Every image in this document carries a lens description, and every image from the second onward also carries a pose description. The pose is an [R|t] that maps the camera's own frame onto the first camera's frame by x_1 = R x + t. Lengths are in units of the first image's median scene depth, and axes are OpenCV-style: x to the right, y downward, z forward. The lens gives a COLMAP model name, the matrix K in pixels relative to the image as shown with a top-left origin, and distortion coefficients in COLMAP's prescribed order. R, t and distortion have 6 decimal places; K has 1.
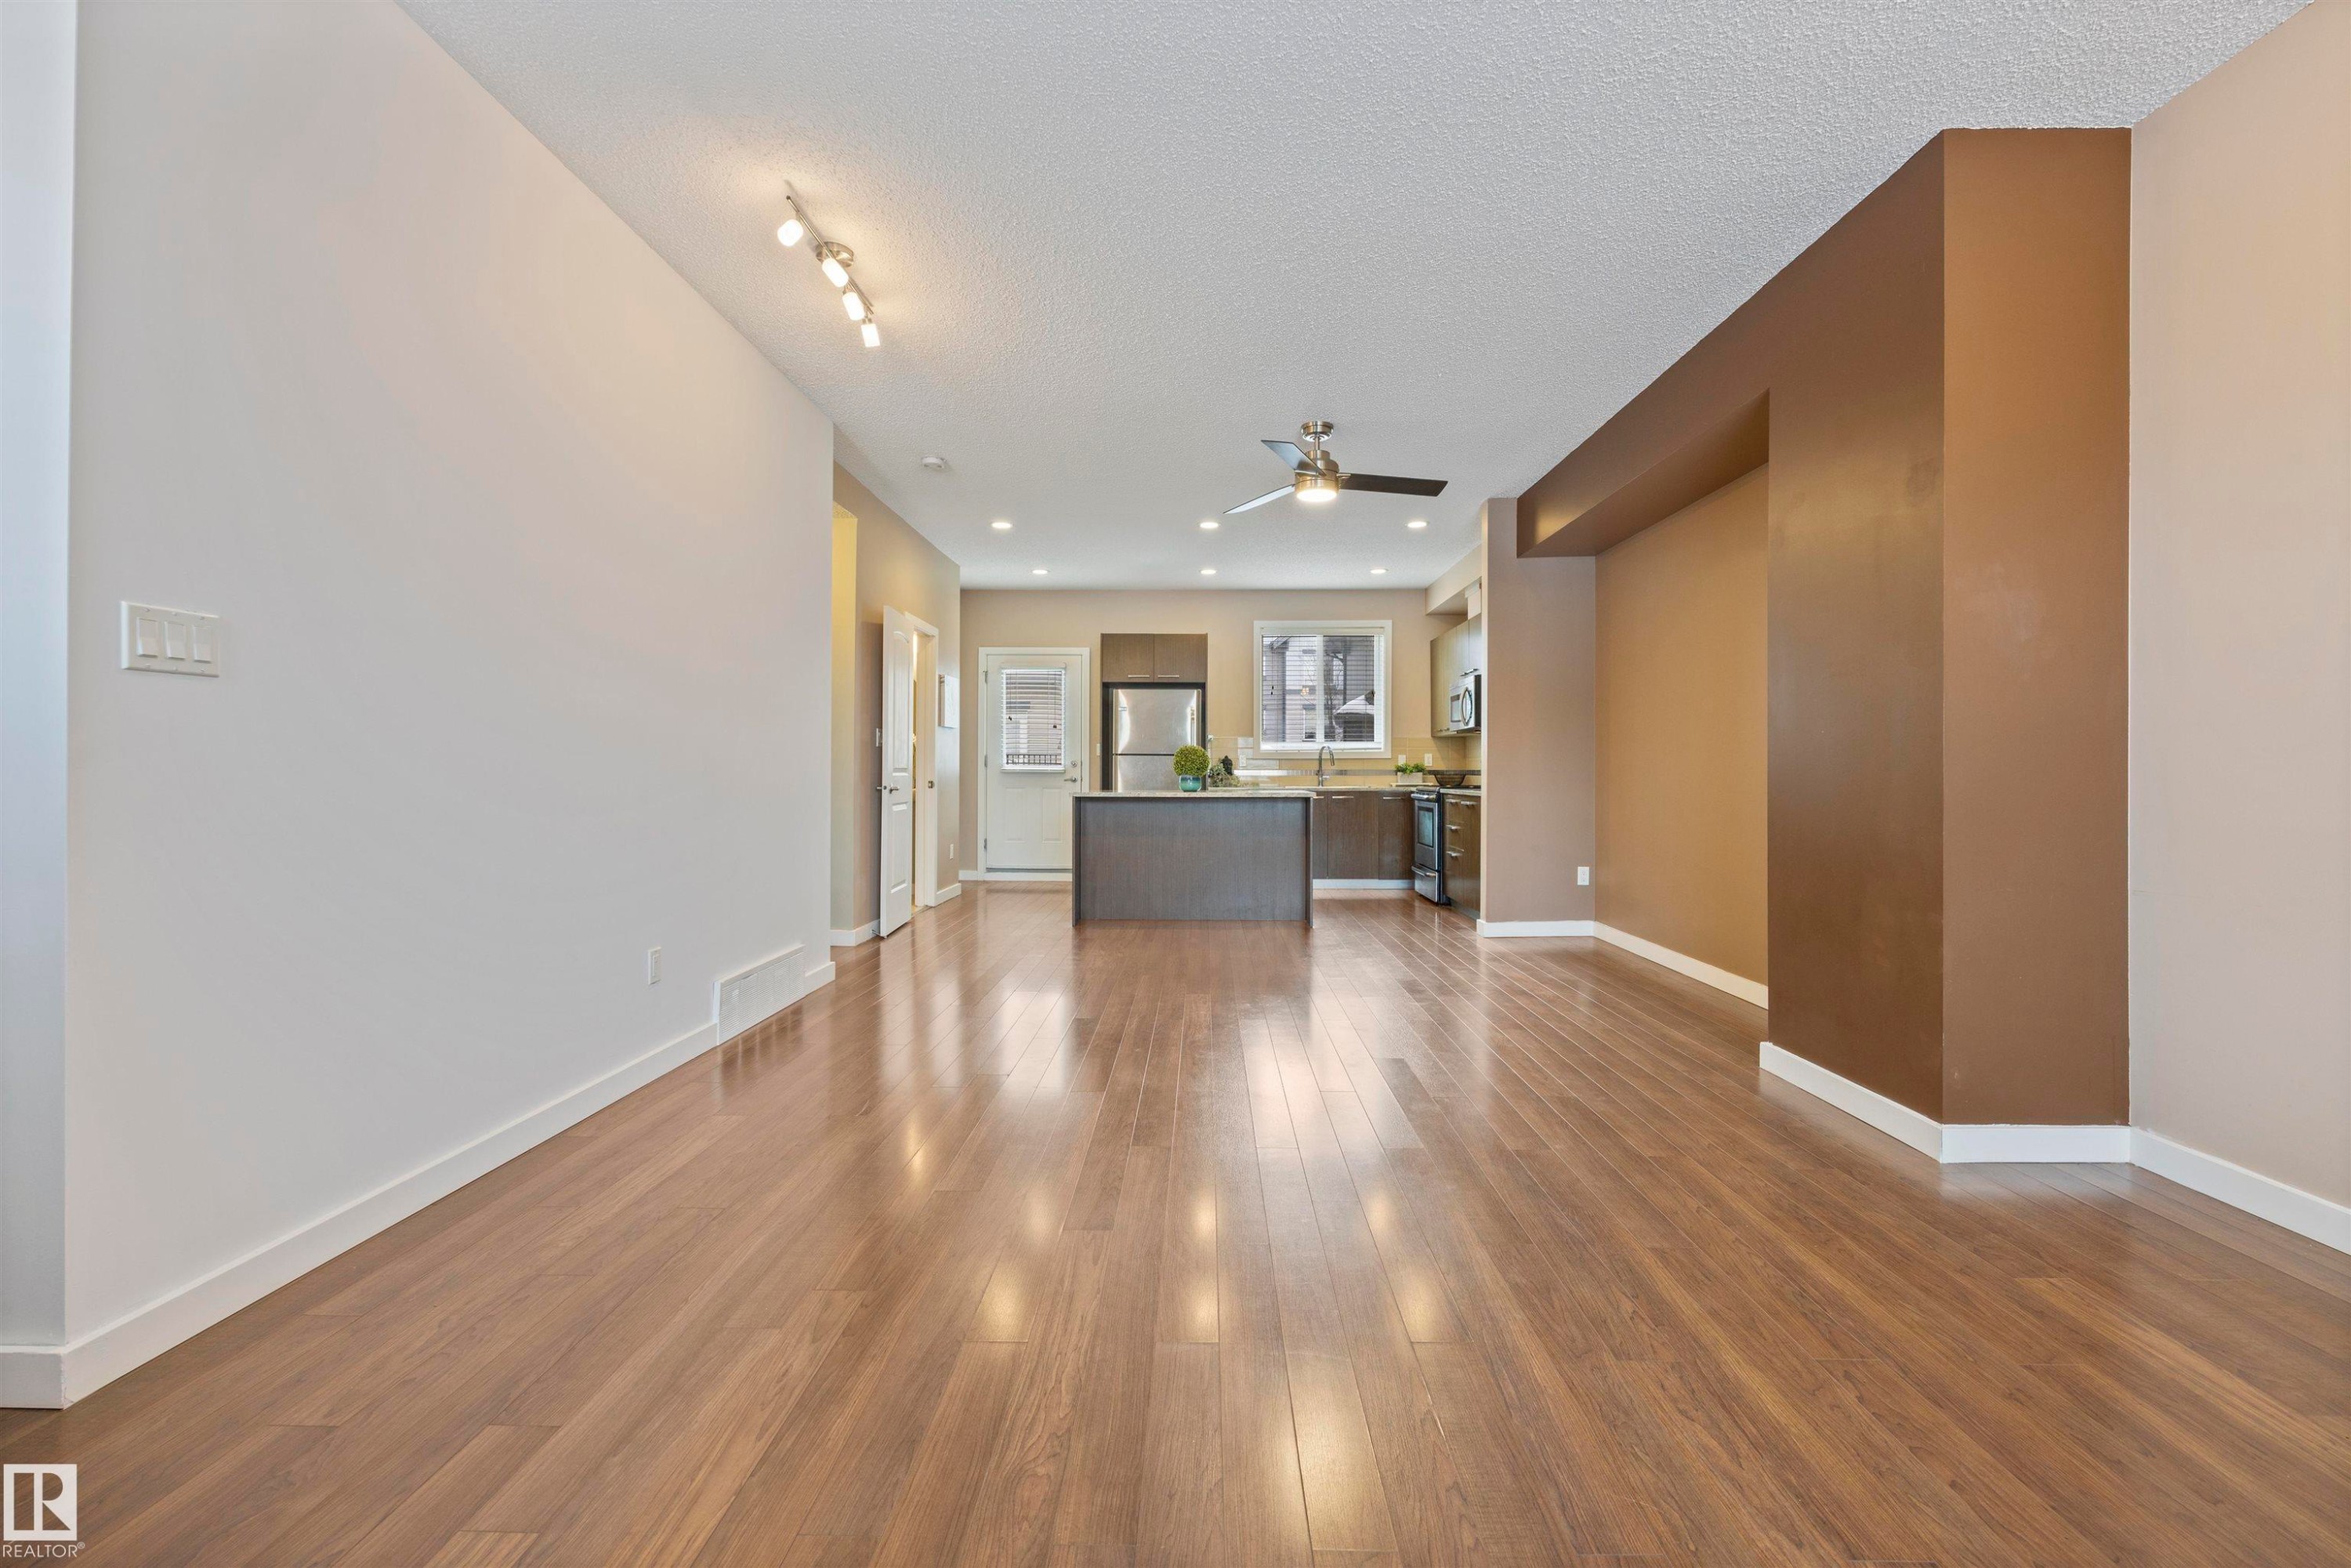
lens RADIAL K [[959.2, 0, 1201.1], [0, 959.2, 776.8], [0, 0, 1]] dist [-0.001948, -0.000108]
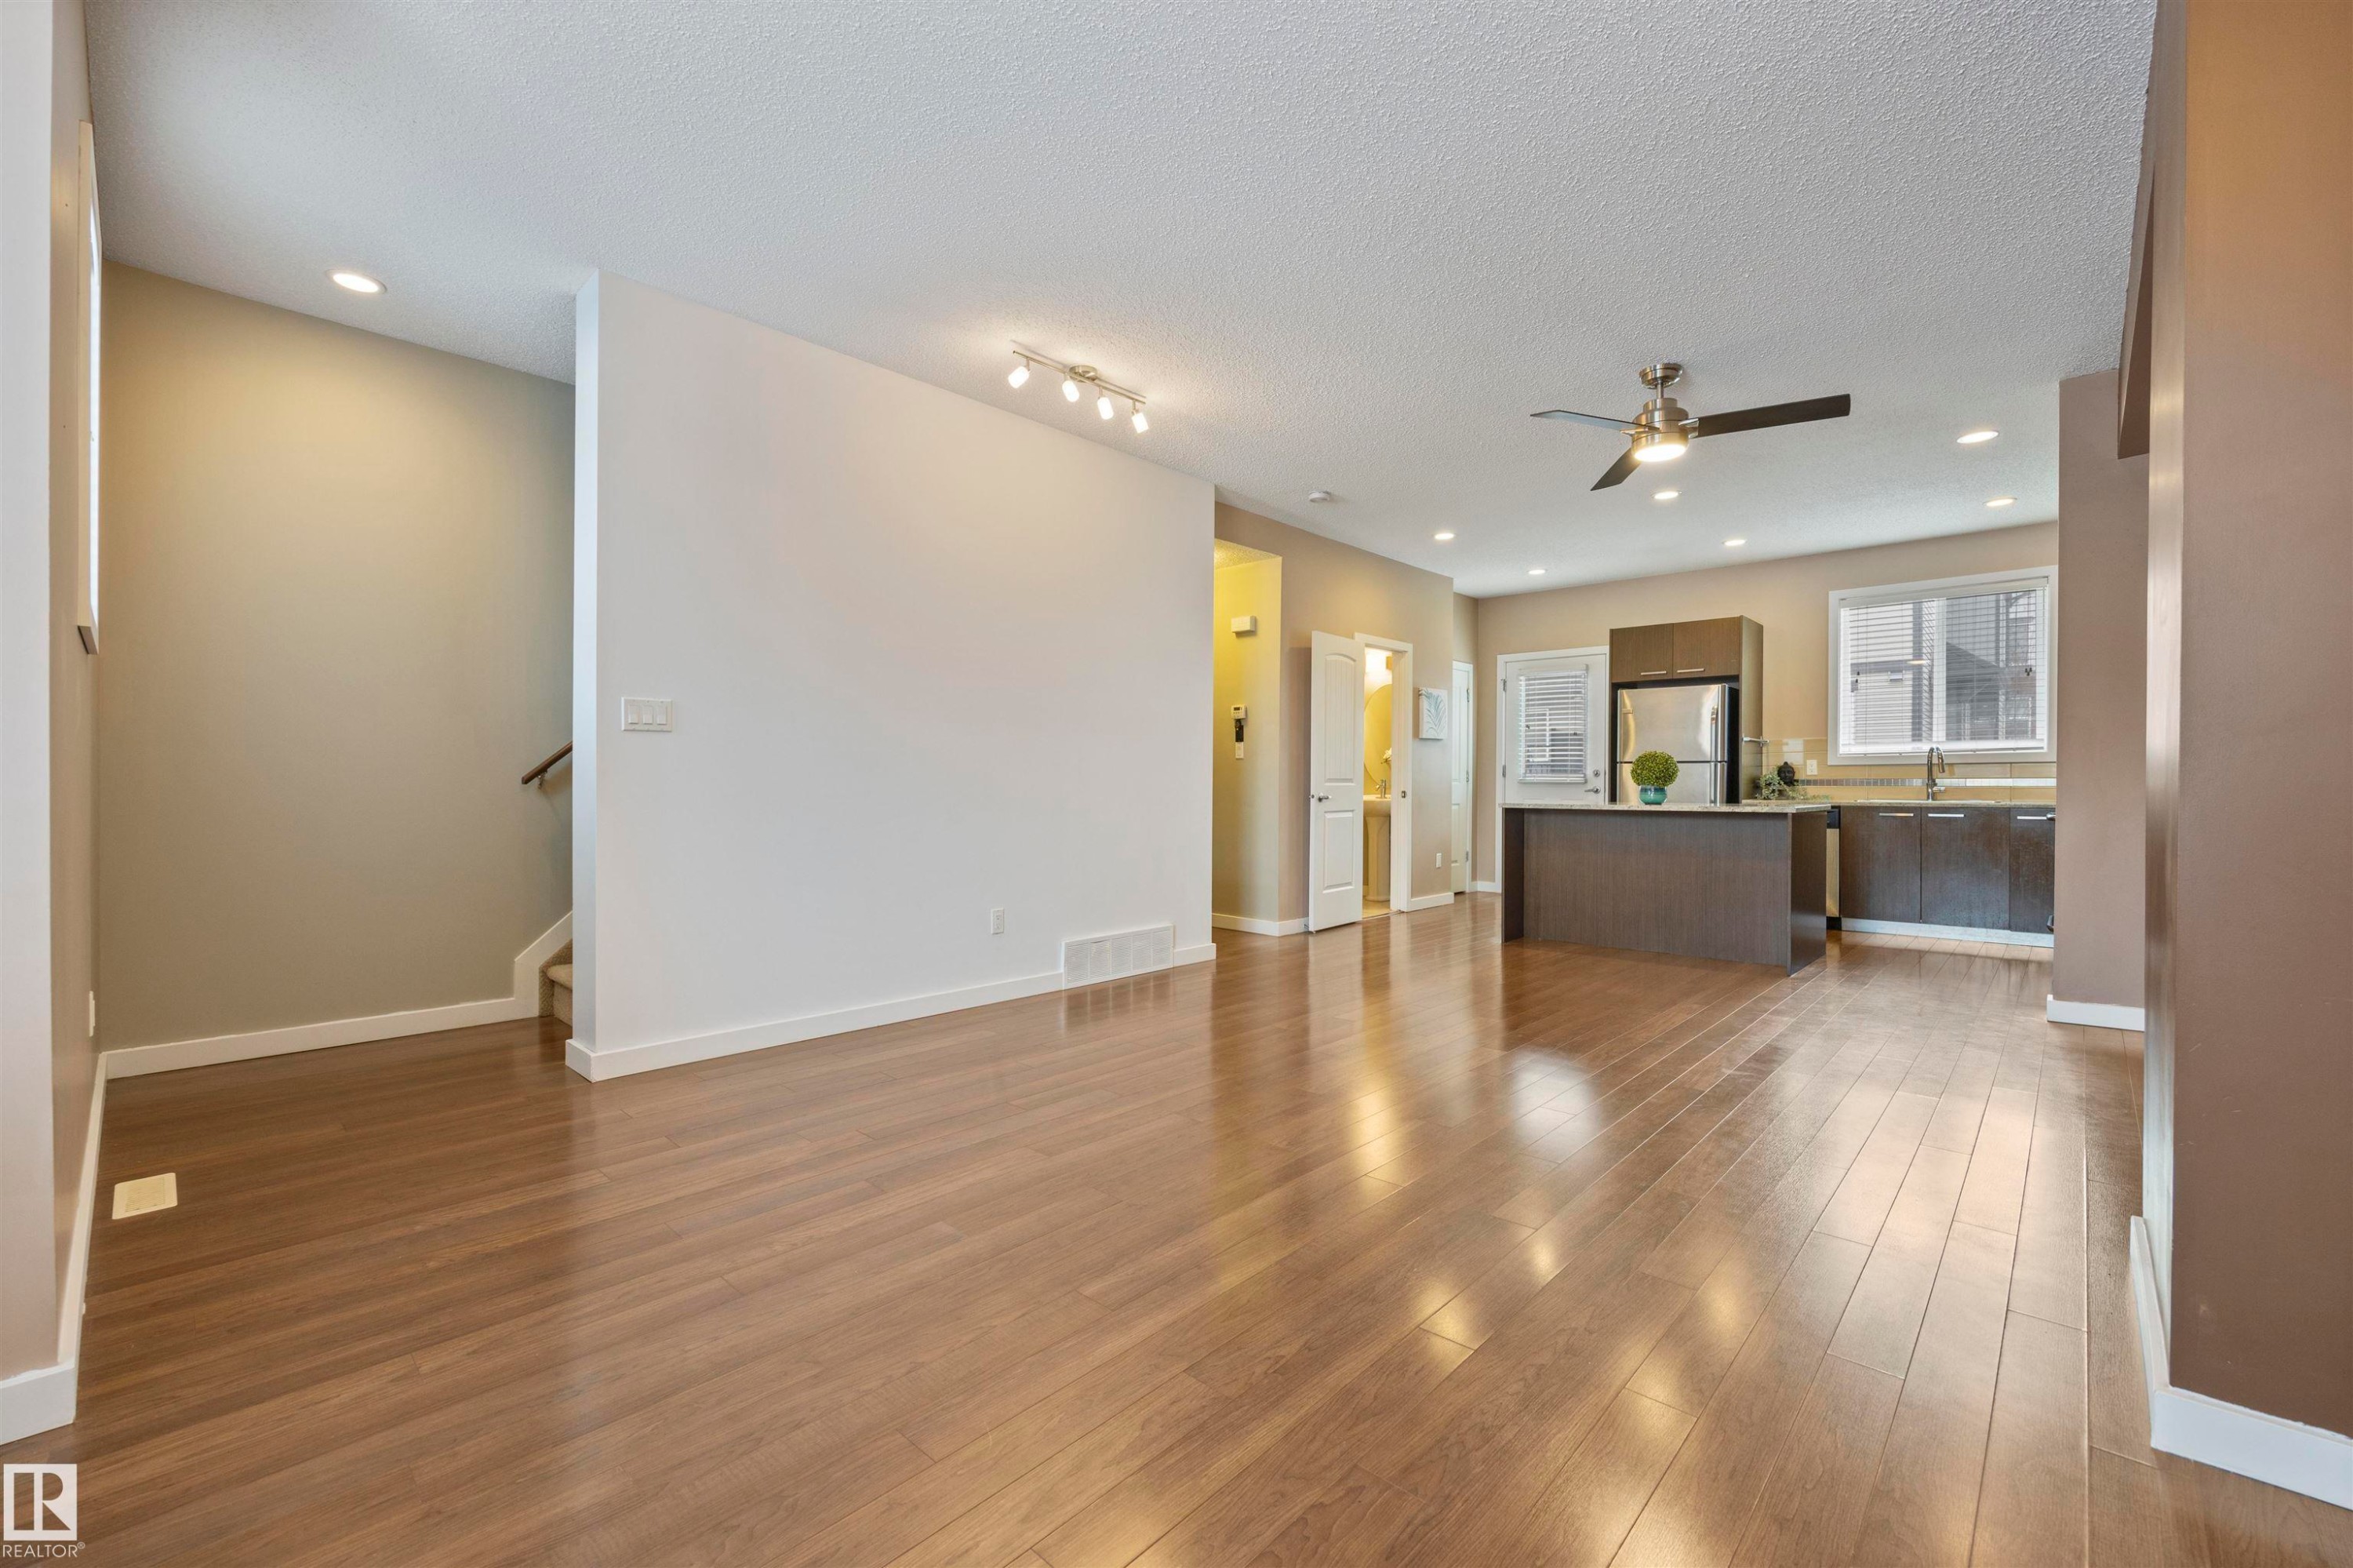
lens RADIAL K [[979.4, 0, 1188.8], [0, 979.4, 787.0], [0, 0, 1]] dist [-0.003140, -0.000130]
pose [[0.742722, 0.002305, -0.669596, 0.229054], [-0.003423, 0.999994, -0.000354, 0.000937], [0.669591, 0.002555, 0.742726, 0.051408]]
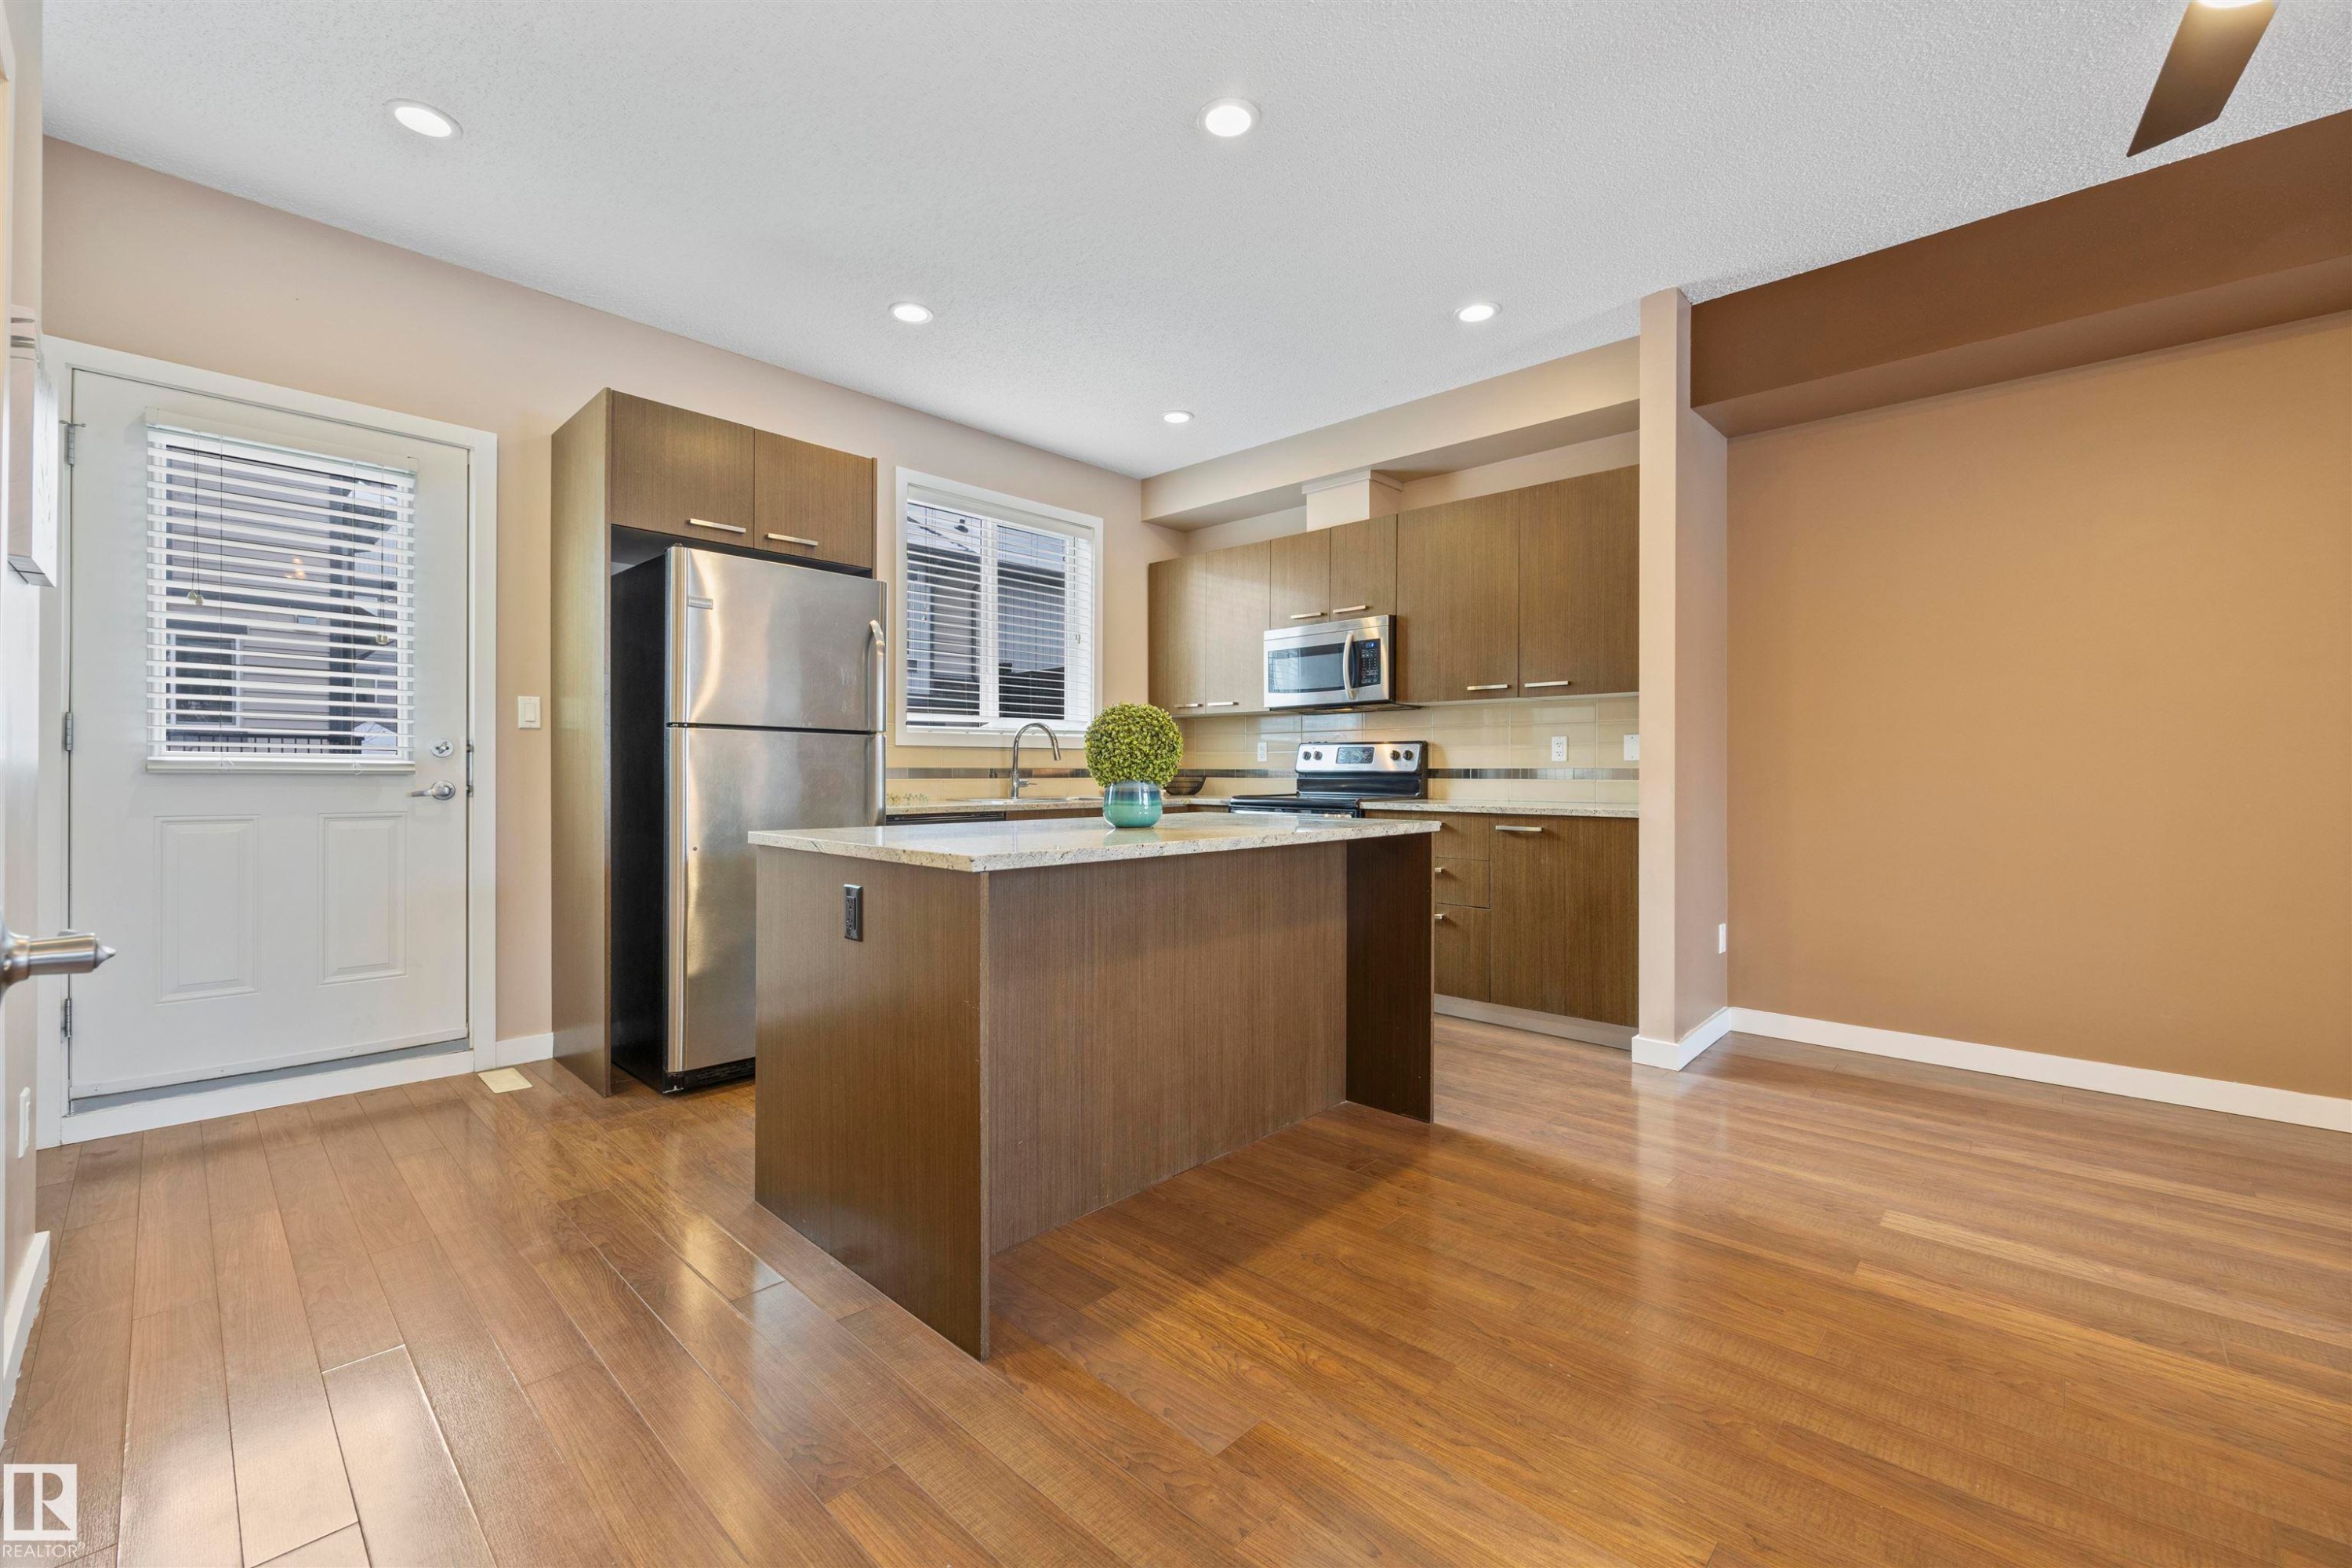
lens RADIAL K [[959.6, 0, 1201.6], [0, 959.6, 776.8], [0, 0, 1]] dist [-0.001948, -0.000108]
pose [[0.677061, -0.003874, 0.735917, -0.228856], [0.002560, 0.999992, 0.002908, -0.004017], [-0.735922, -0.000085, 0.677066, 0.620576]]
